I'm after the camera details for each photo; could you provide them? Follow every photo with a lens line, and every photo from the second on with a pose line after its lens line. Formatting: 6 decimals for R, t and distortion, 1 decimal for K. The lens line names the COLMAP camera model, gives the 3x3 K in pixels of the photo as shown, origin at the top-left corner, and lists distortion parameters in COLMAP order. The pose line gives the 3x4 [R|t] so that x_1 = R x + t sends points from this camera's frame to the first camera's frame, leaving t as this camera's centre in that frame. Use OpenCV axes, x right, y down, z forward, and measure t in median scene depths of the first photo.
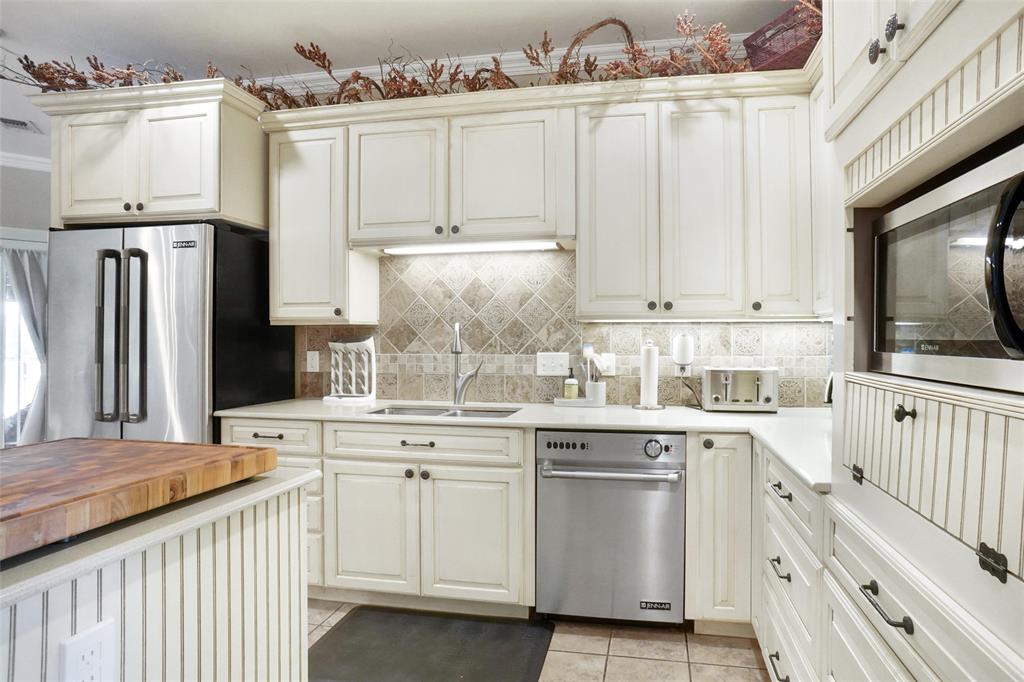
lens RADIAL K [[534.4, 0, 512.0], [0, 534.4, 341.0], [0, 0, 1]] dist [-0.074739, 0.043887]
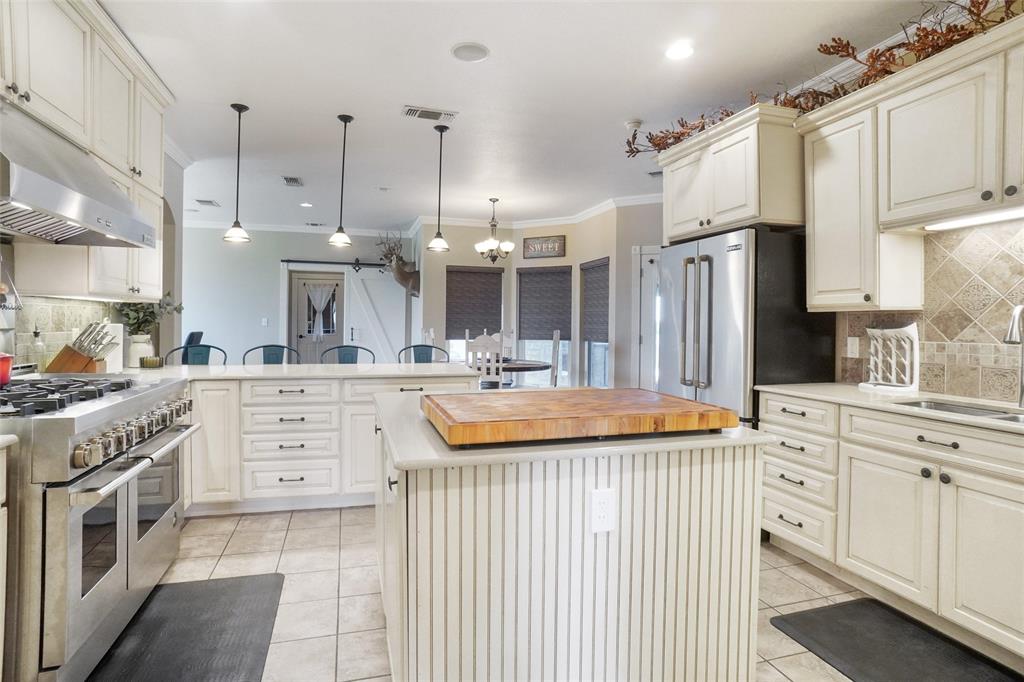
lens RADIAL K [[536.4, 0, 511.6], [0, 536.4, 333.9], [0, 0, 1]] dist [-0.076877, 0.044608]
pose [[0.455046, 0.018096, -0.890284, 0.238157], [-0.006583, 0.999835, 0.016958, 0.000416], [0.890444, -0.001857, 0.455089, -0.035287]]
